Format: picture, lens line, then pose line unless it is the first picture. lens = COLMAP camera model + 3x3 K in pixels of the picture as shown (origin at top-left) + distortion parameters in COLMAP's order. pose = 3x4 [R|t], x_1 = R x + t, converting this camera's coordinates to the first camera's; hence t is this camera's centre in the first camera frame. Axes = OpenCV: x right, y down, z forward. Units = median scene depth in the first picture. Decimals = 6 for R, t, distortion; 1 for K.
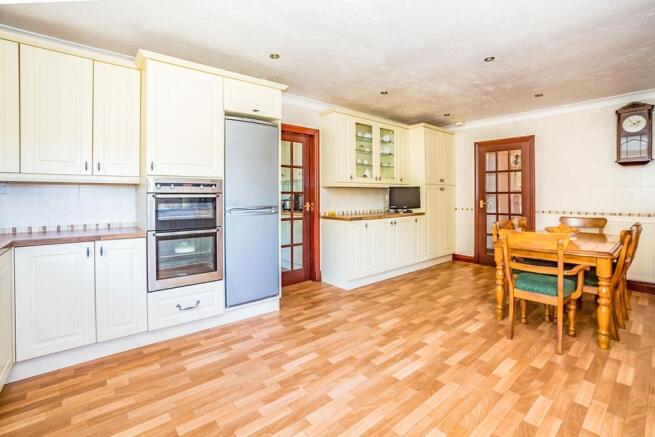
lens RADIAL K [[304.2, 0, 327.0], [0, 304.2, 195.0], [0, 0, 1]] dist [-0.002203, -0.000177]
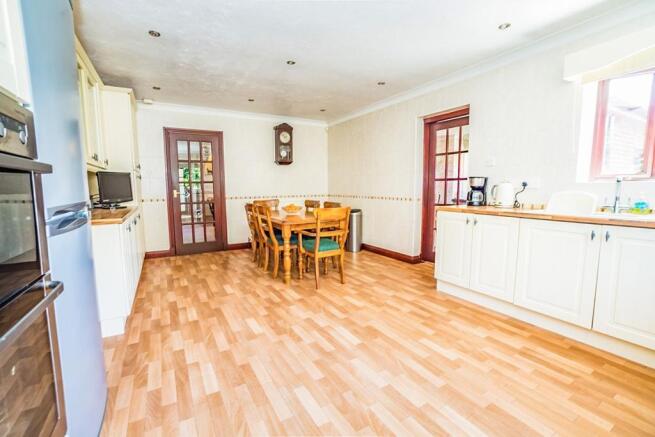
lens RADIAL K [[288.6, 0, 327.5], [0, 288.6, 218.5], [0, 0, 1]] dist [-0.022962, 0.000268]
pose [[0.191371, -0.111131, 0.975206, -0.527107], [0.004976, 0.993667, 0.112258, 0.014347], [-0.981505, -0.016631, 0.190712, 0.620210]]
